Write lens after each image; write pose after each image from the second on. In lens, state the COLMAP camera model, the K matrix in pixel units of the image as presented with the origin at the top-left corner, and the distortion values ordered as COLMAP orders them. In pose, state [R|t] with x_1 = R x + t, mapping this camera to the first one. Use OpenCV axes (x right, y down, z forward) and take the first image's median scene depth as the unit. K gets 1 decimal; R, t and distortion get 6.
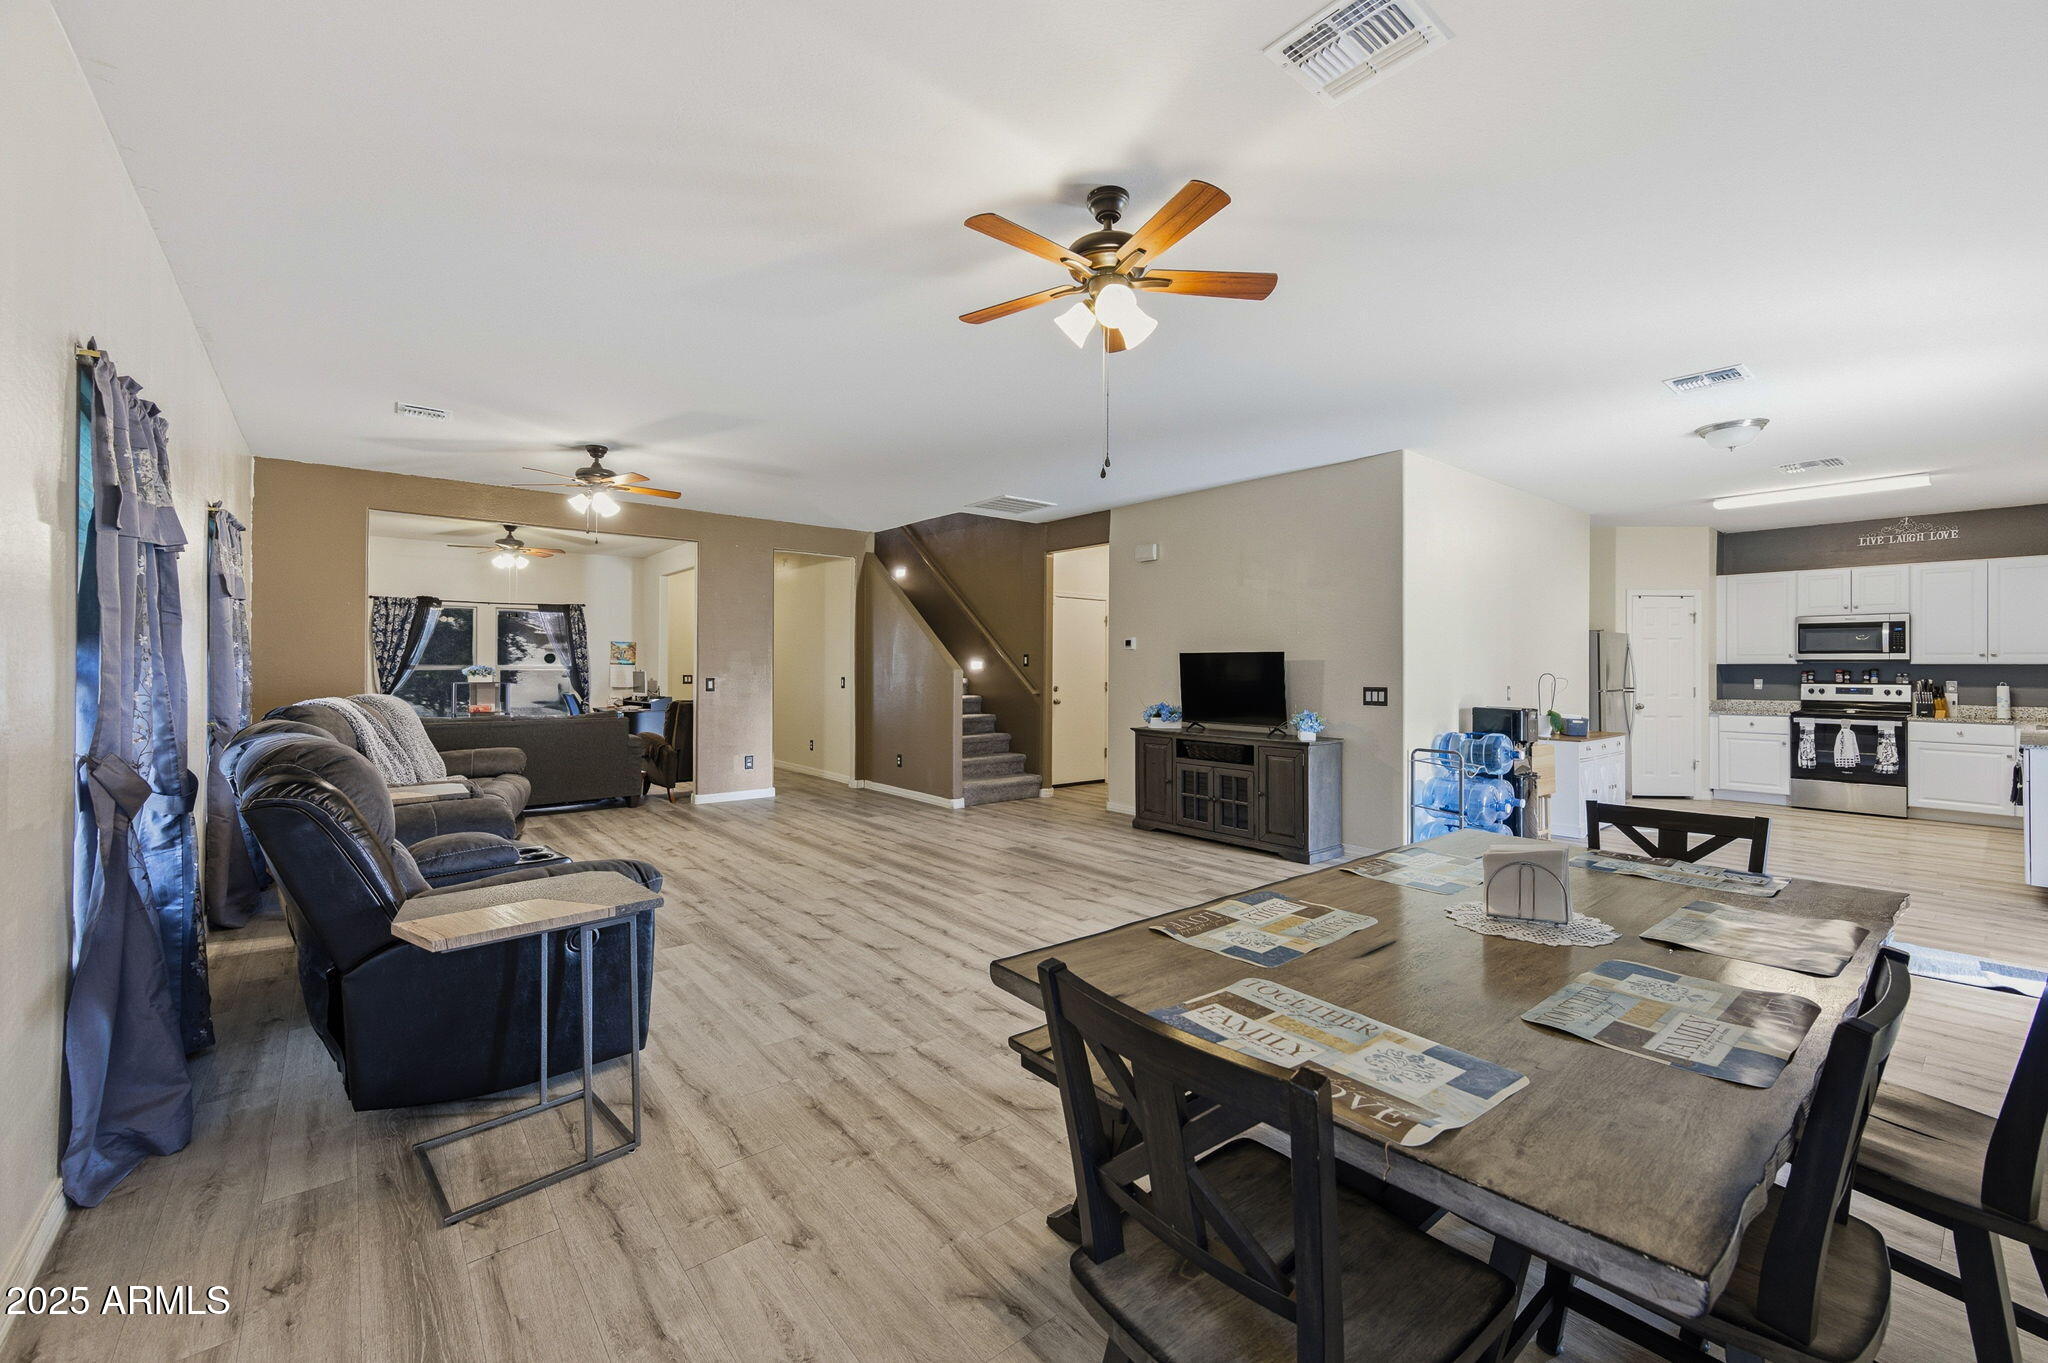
lens RADIAL K [[820.9, 0, 1028.1], [0, 820.9, 663.1], [0, 0, 1]] dist [-0.000139, 0.000008]
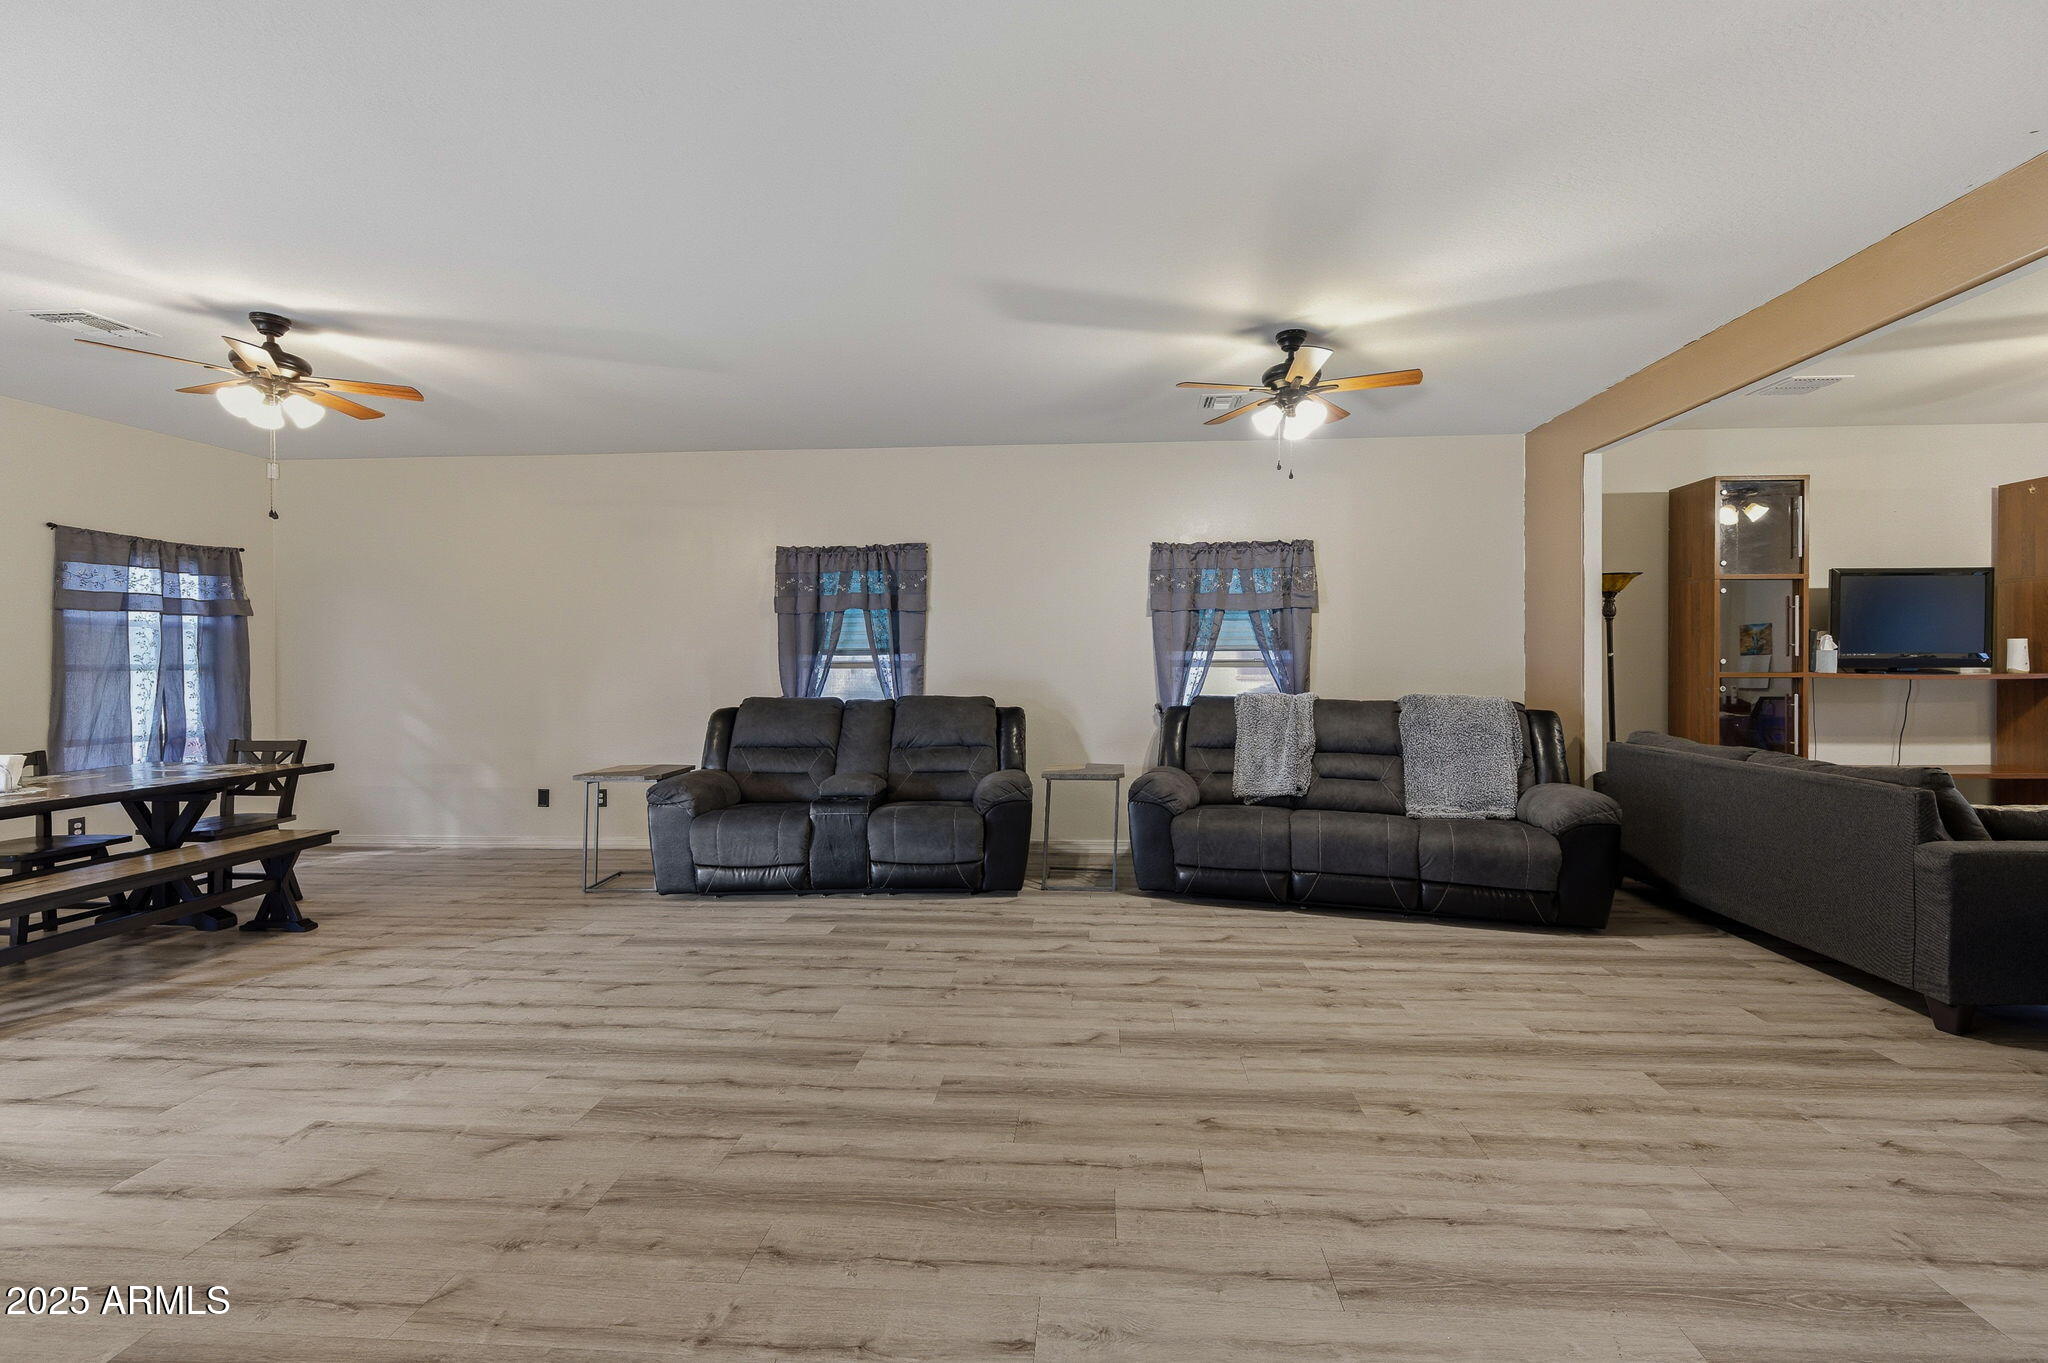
lens RADIAL K [[829.3, 0, 1064.0], [0, 829.3, 669.4], [0, 0, 1]] dist [-0.001921, -0.000401]
pose [[-0.673382, 0.003300, -0.739287, 0.075983], [0.007004, 0.999974, -0.001916, 0.009349], [0.739262, -0.006468, -0.673387, 0.976141]]
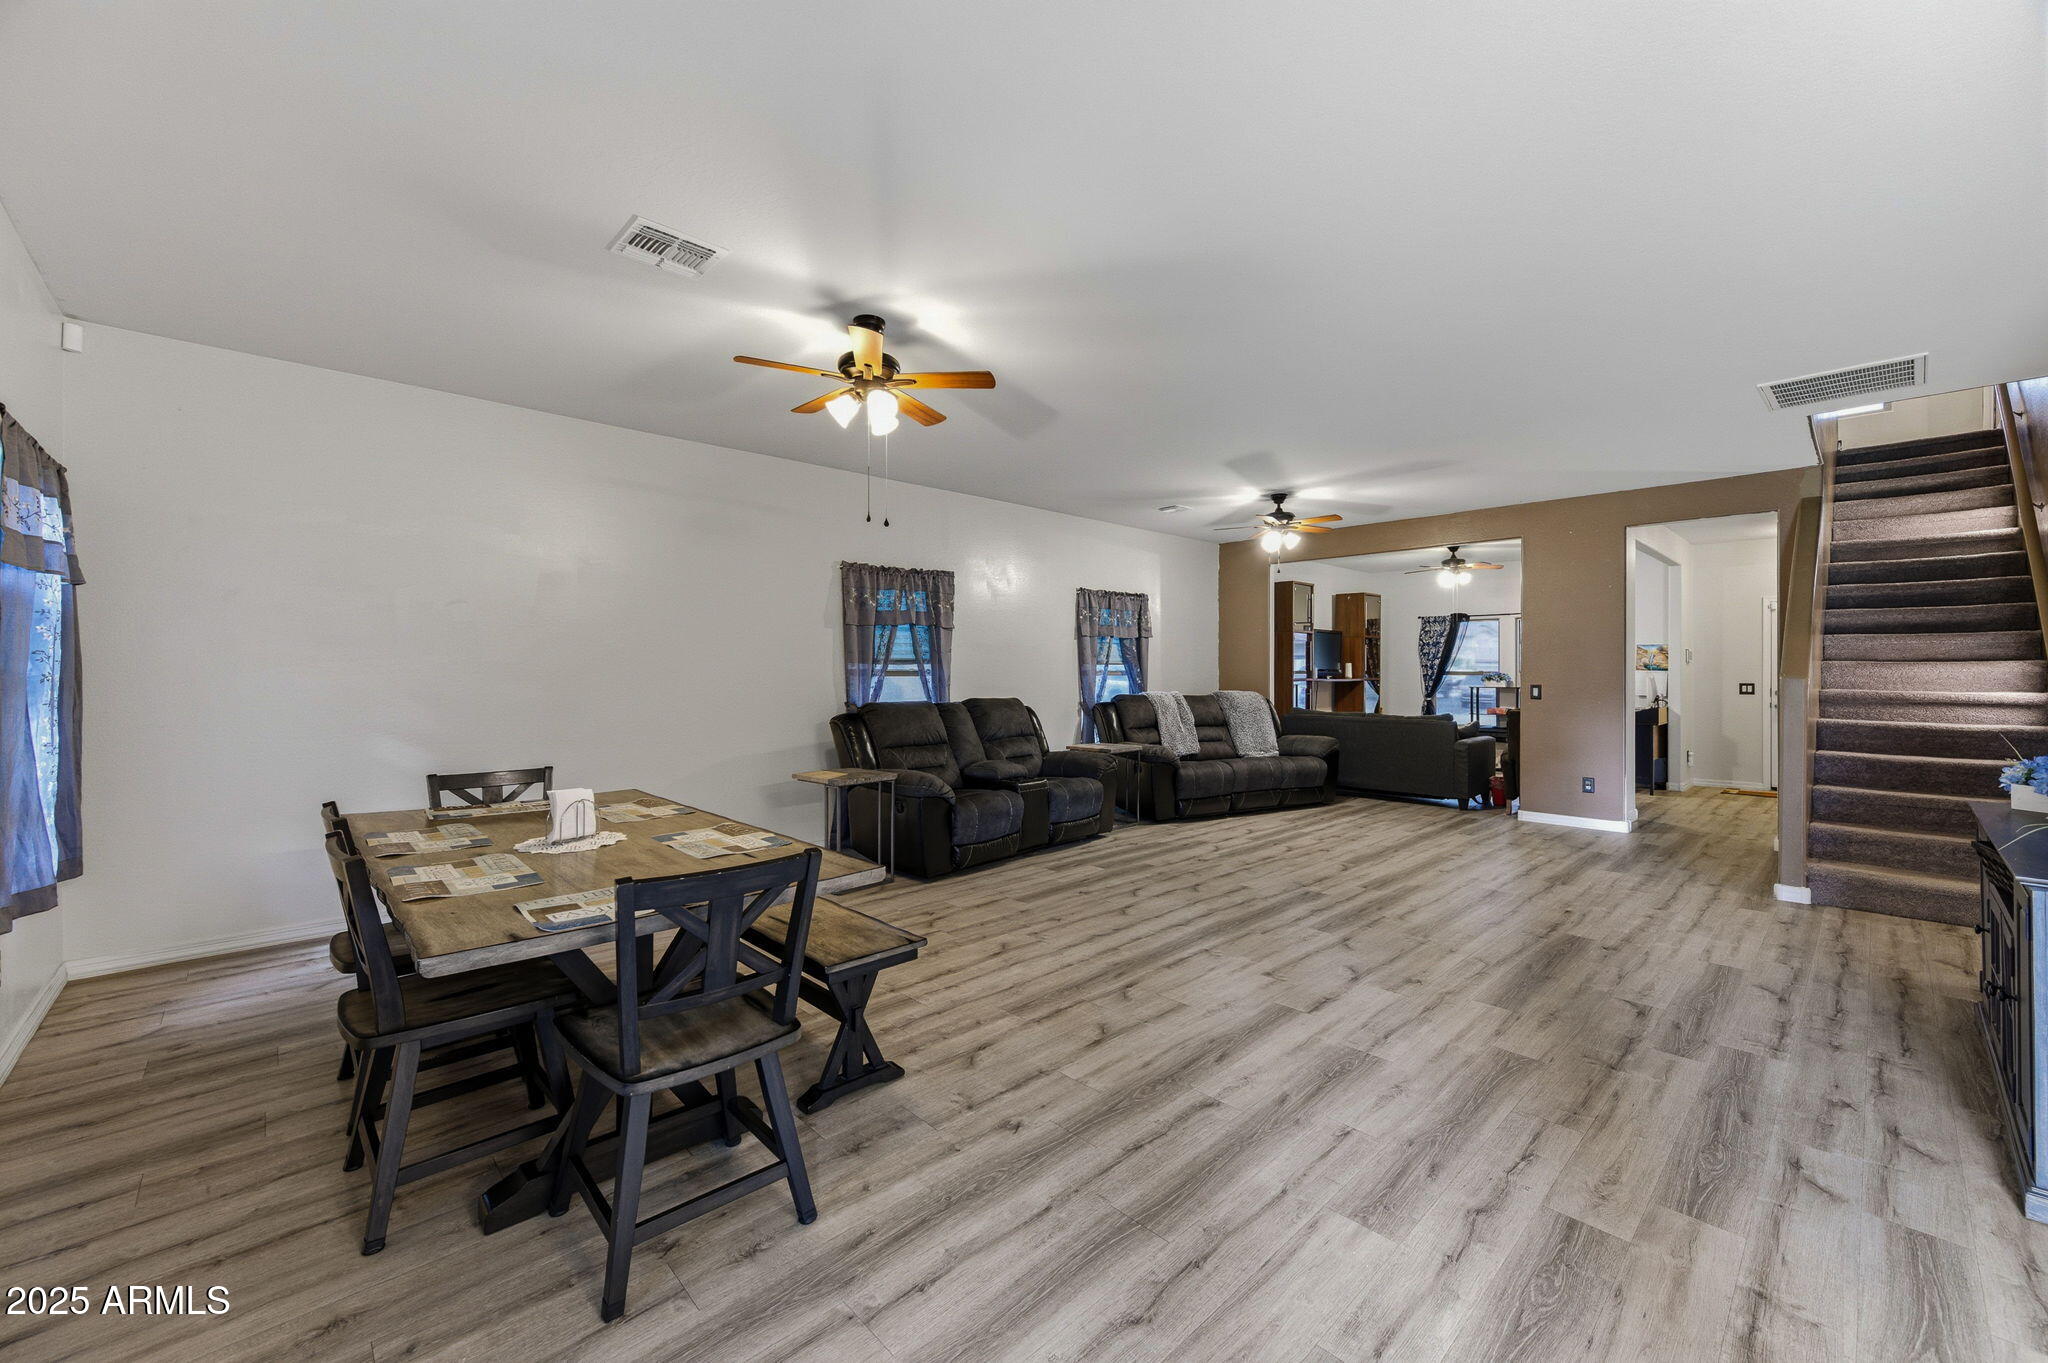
lens RADIAL K [[800.7, 0, 1031.4], [0, 800.7, 684.2], [0, 0, 1]] dist [-0.000167, -0.000242]
pose [[0.075296, 0.012654, -0.997081, 0.480770], [0.004295, 0.999906, 0.013014, 0.003732], [0.997152, -0.005263, 0.075235, 0.394678]]
